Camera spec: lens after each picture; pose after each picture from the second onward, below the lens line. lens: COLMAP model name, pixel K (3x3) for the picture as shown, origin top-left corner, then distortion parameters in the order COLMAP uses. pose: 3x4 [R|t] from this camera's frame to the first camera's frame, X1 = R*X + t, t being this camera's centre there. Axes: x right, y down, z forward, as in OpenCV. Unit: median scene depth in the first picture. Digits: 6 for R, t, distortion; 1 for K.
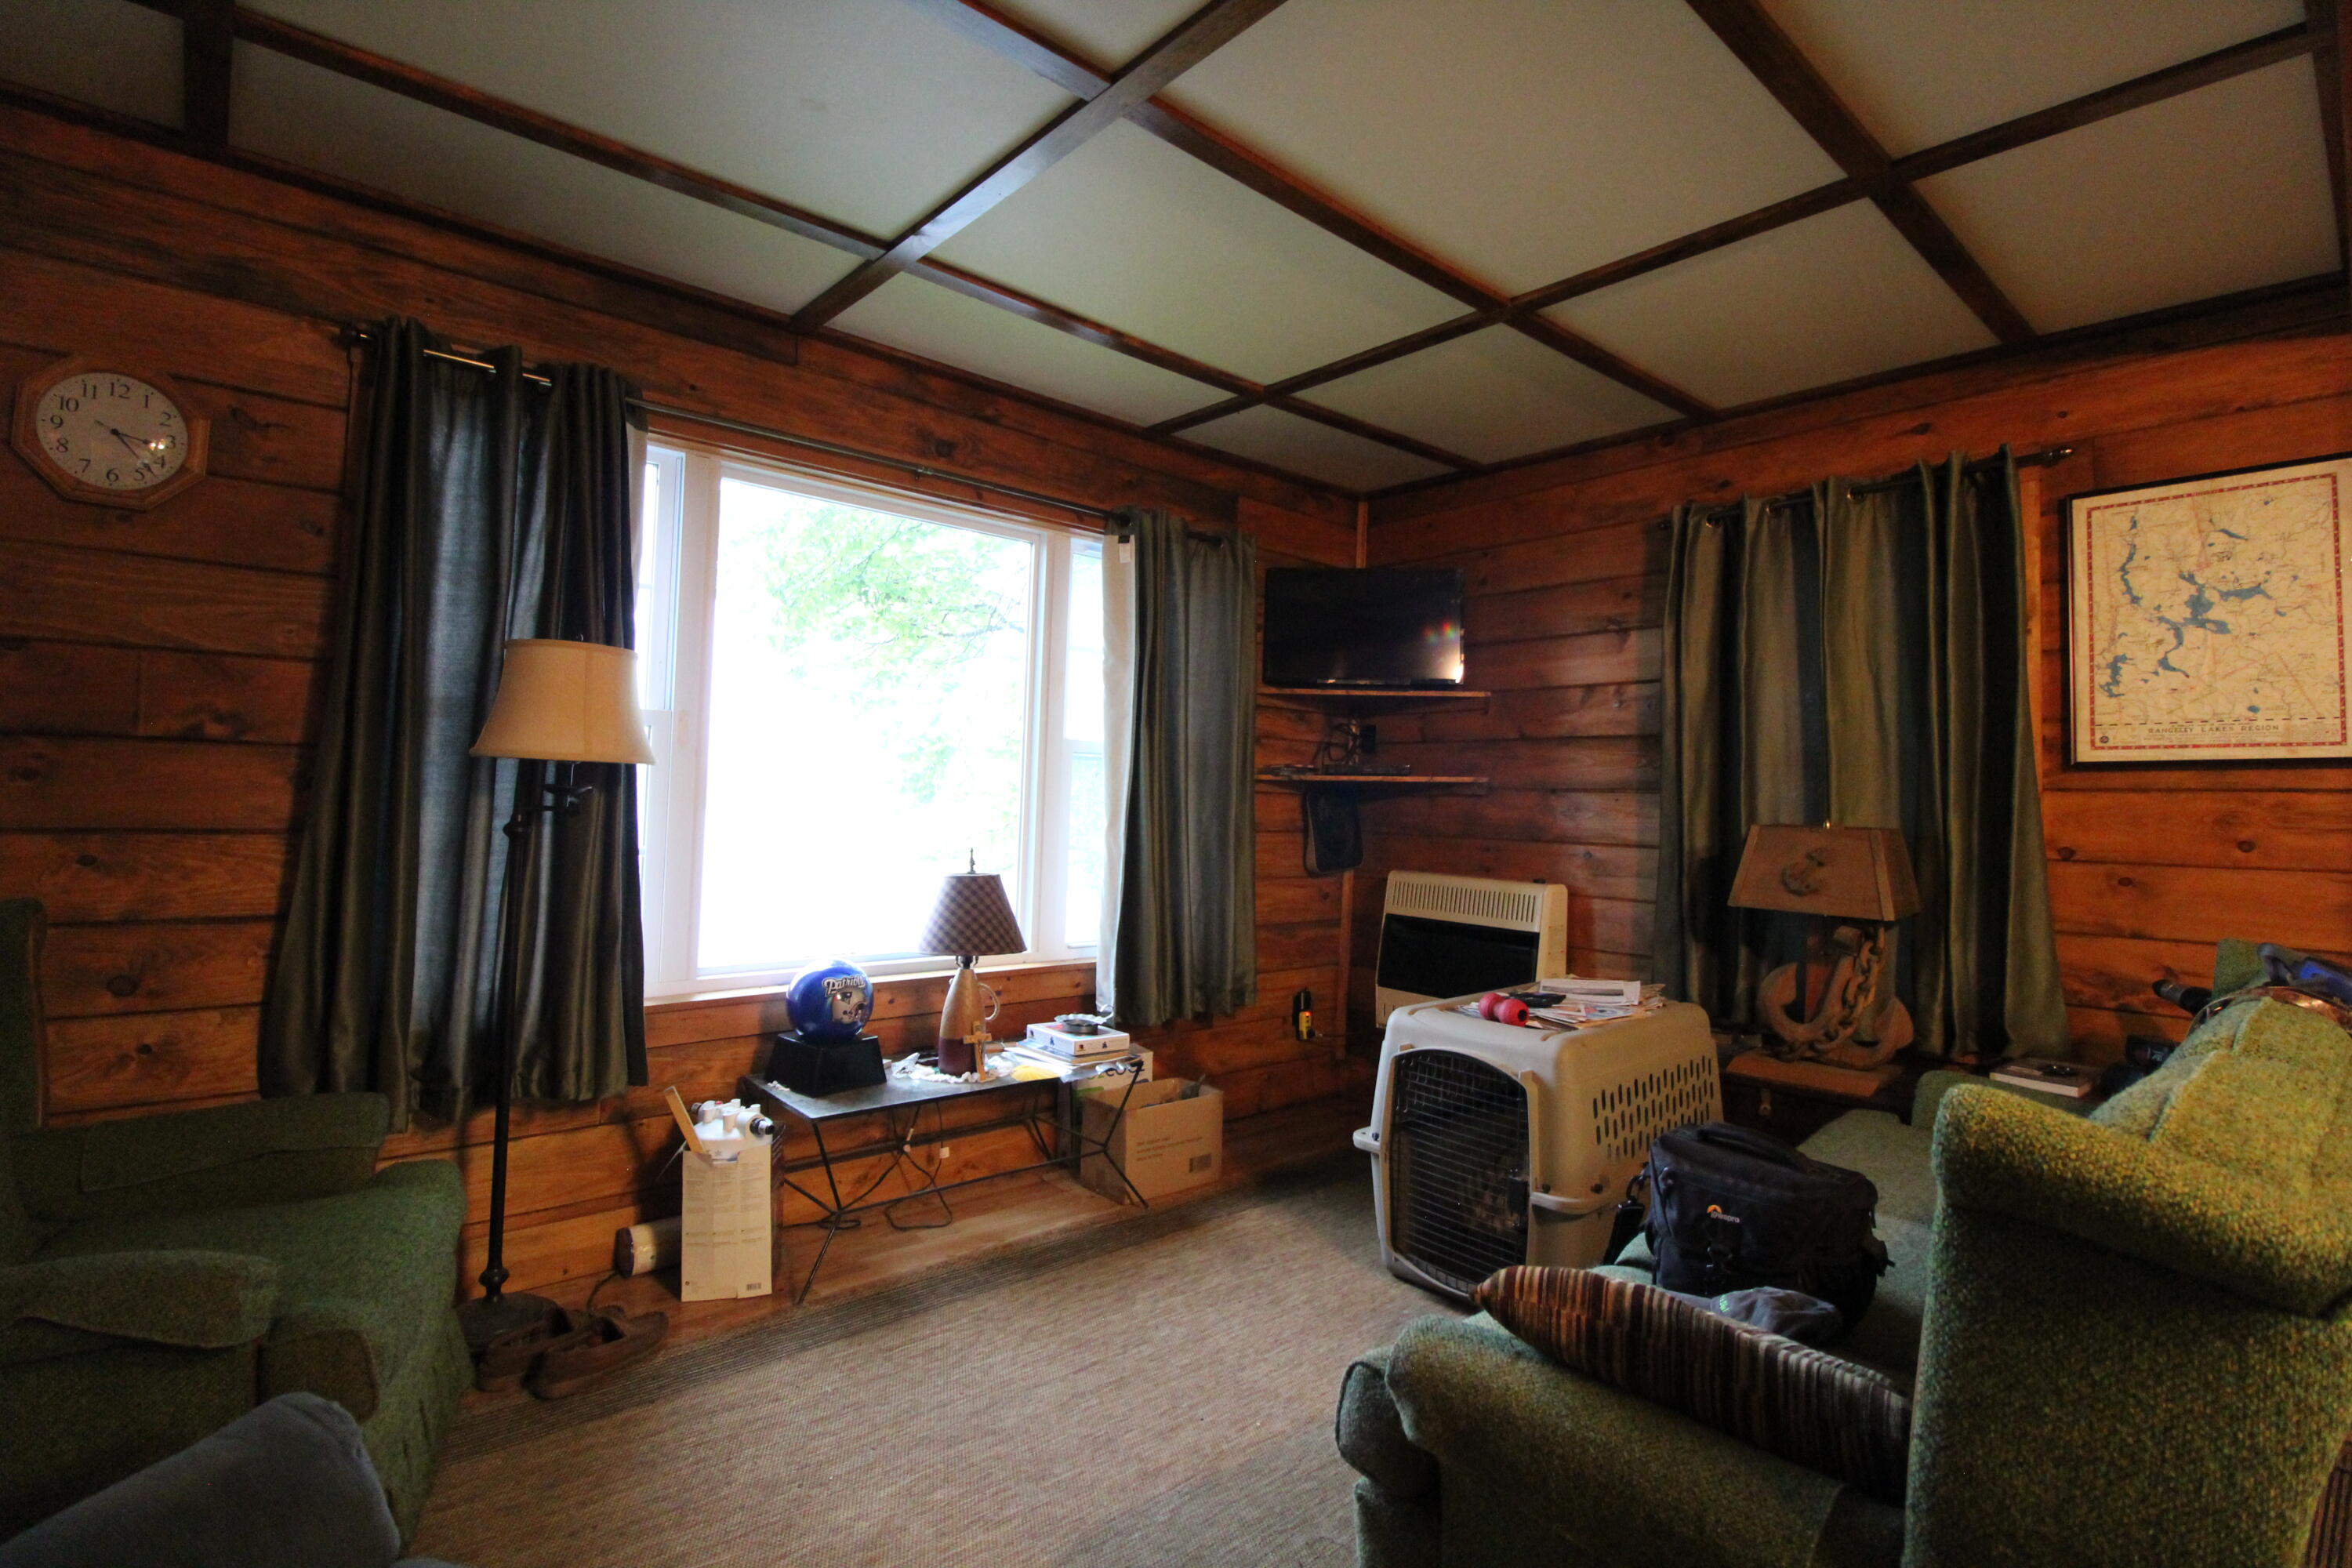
lens RADIAL K [[1108.3, 0, 1166.4], [0, 1108.3, 761.8], [0, 0, 1]] dist [0.000502, -0.013719]
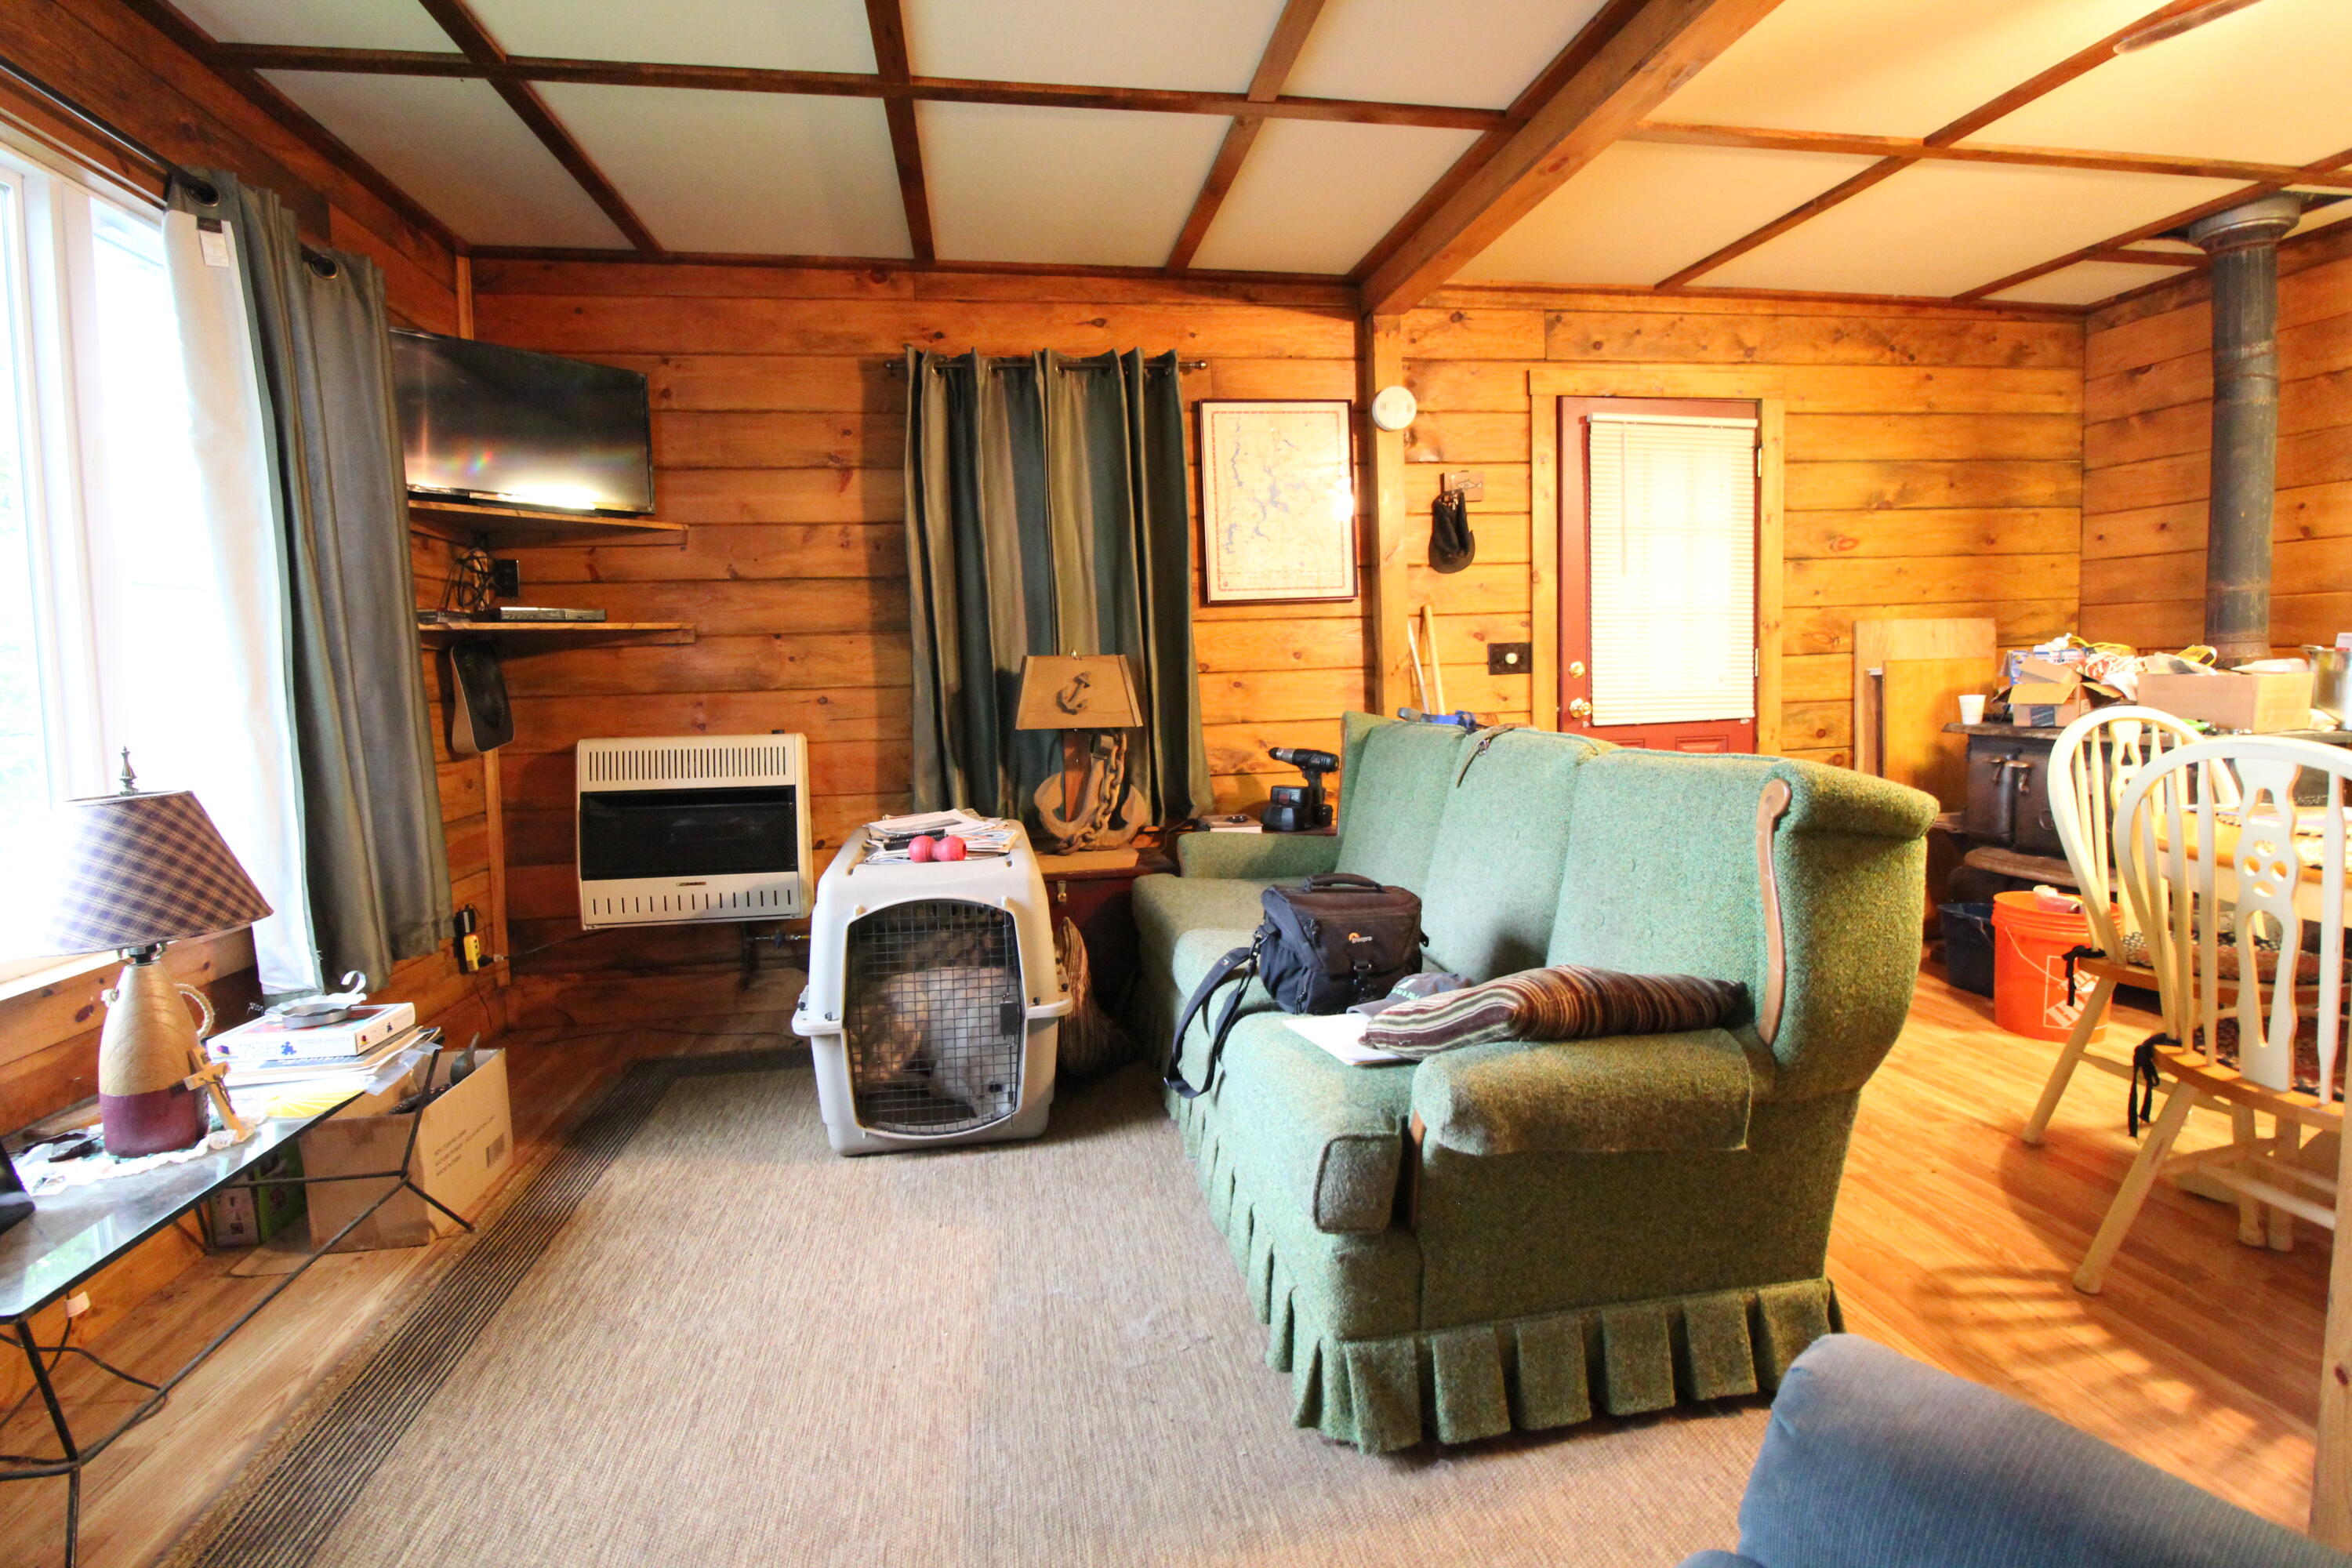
lens RADIAL K [[1108.3, 0, 1166.4], [0, 1108.3, 761.8], [0, 0, 1]] dist [0.000502, -0.013719]
pose [[0.528798, -0.113363, 0.841143, -0.385141], [0.012000, 0.991940, 0.126142, 0.024573], [-0.848663, -0.056610, 0.525896, 0.303443]]
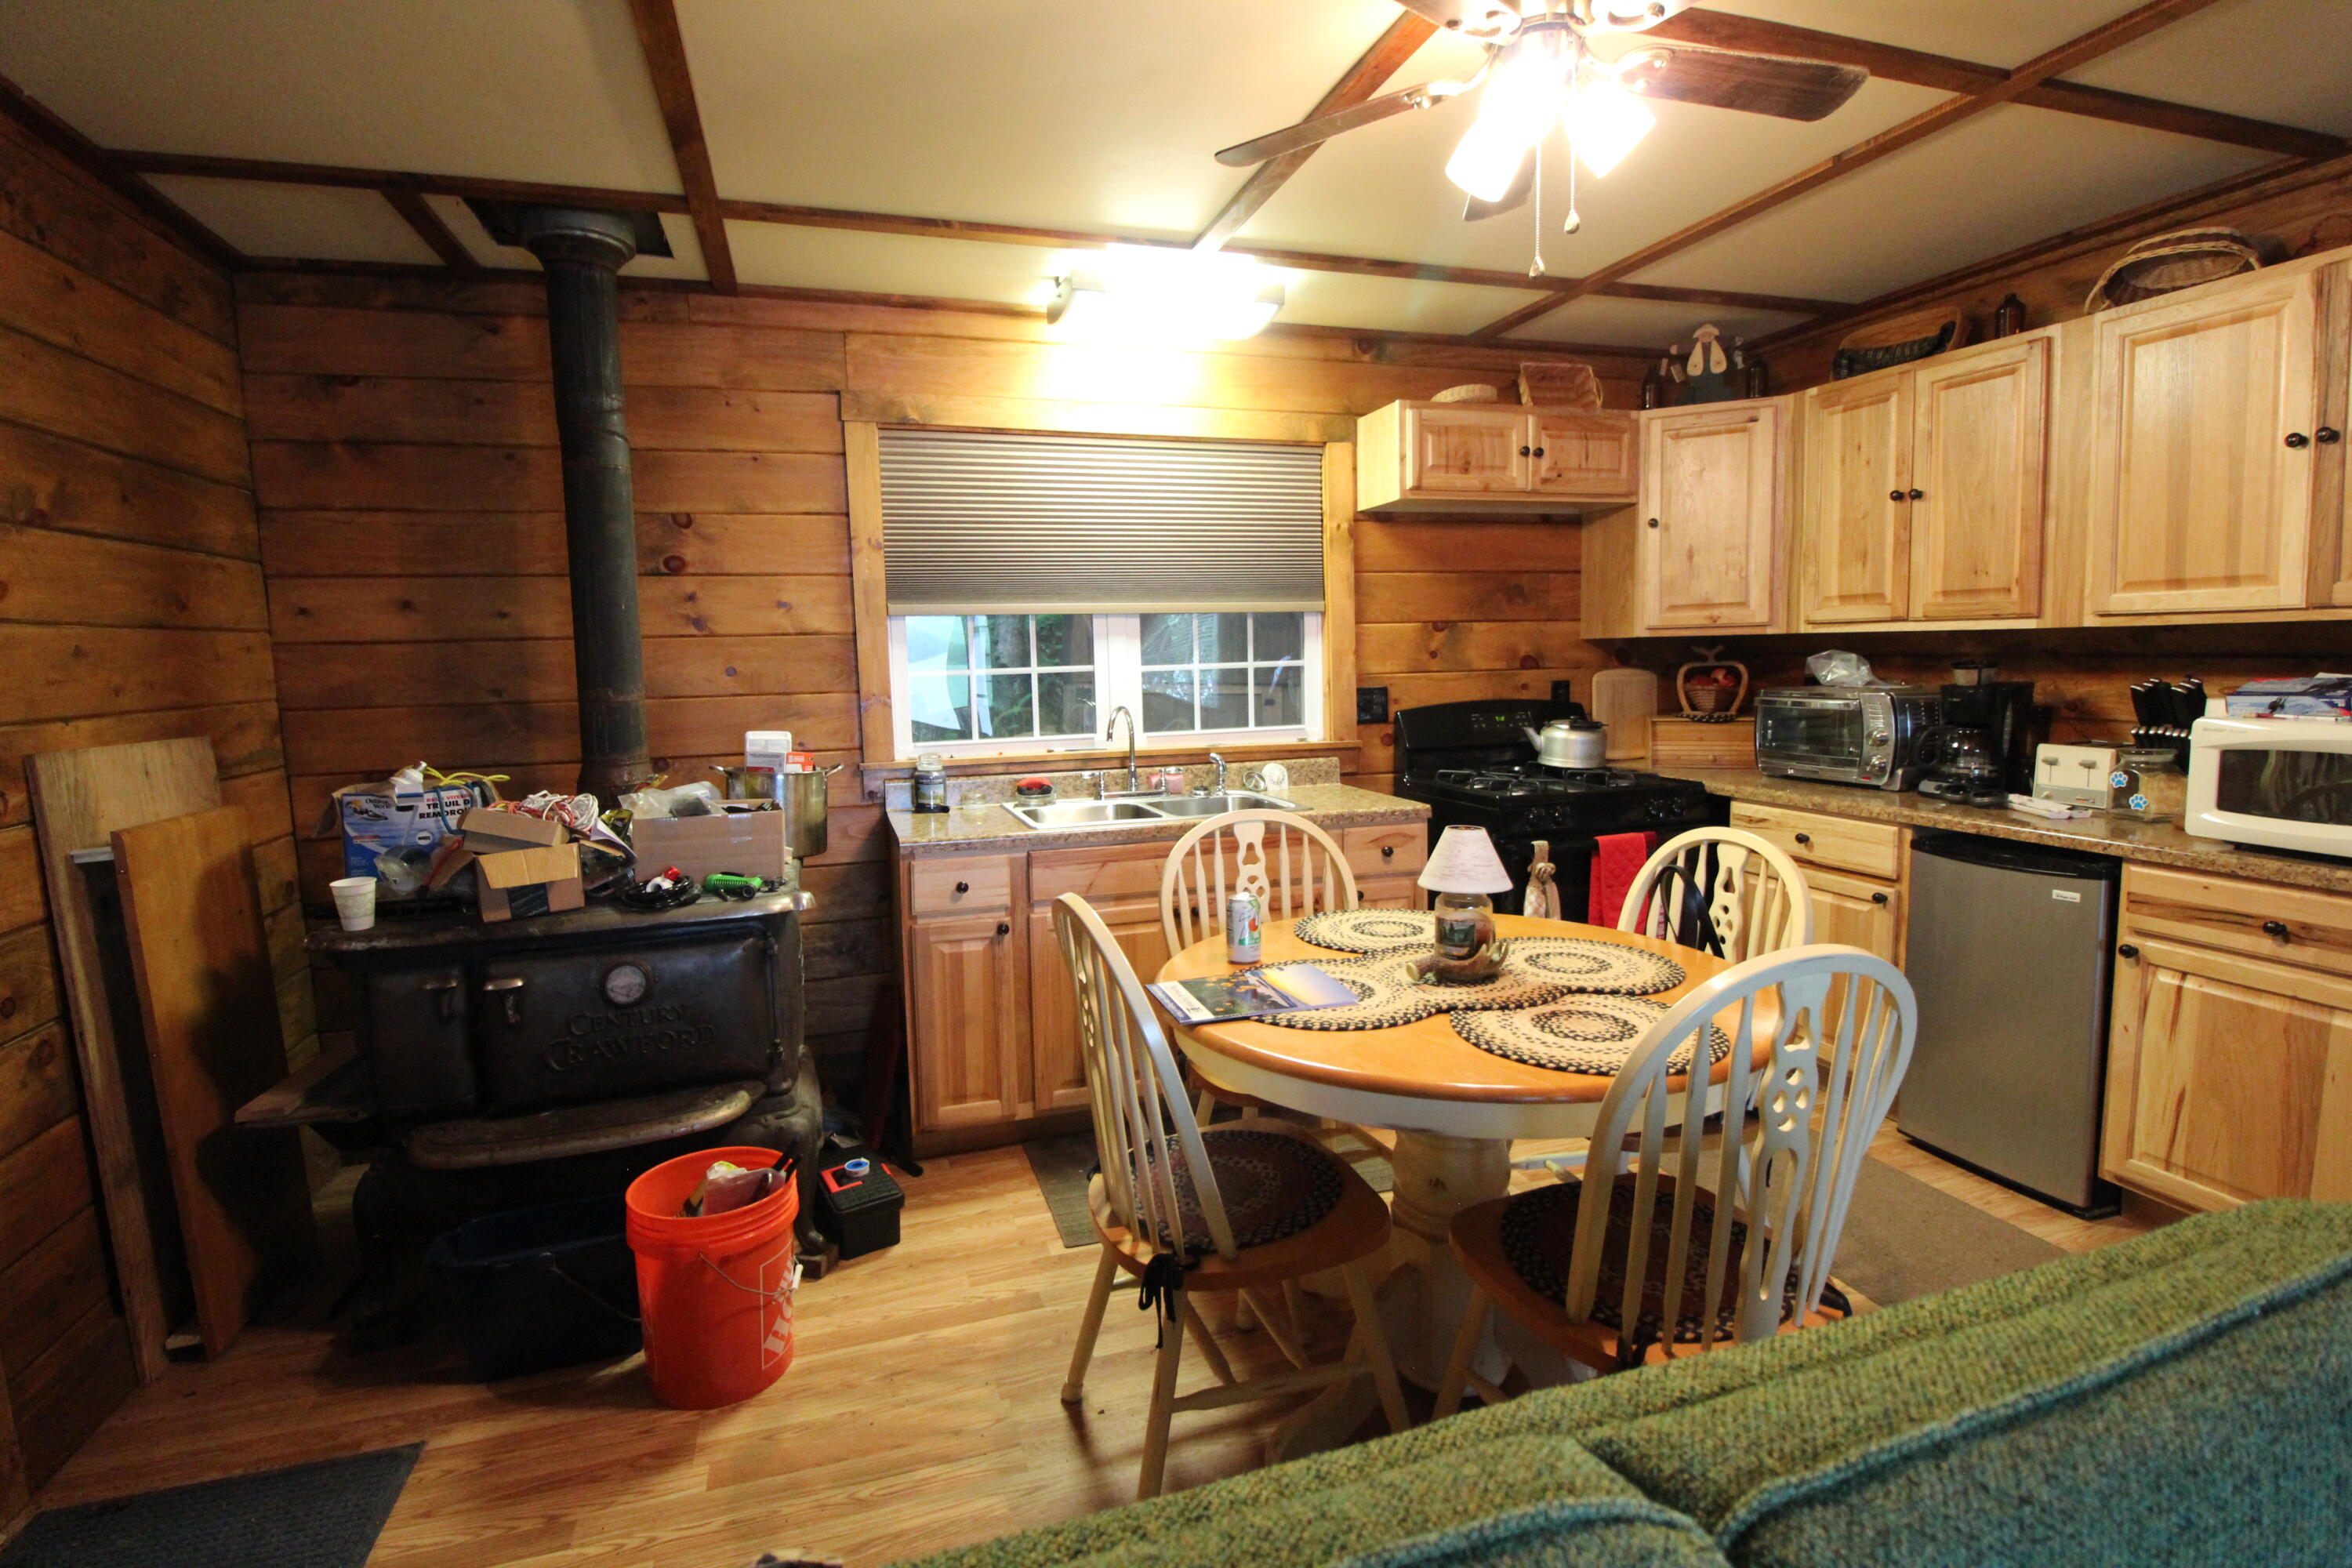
lens RADIAL K [[1108.3, 0, 1166.4], [0, 1108.3, 761.8], [0, 0, 1]] dist [0.000502, -0.013719]
pose [[-0.915277, -0.039534, 0.400881, 0.452449], [-0.011196, 0.997285, 0.072788, -0.019533], [-0.402670, 0.062133, -0.913234, 0.655553]]
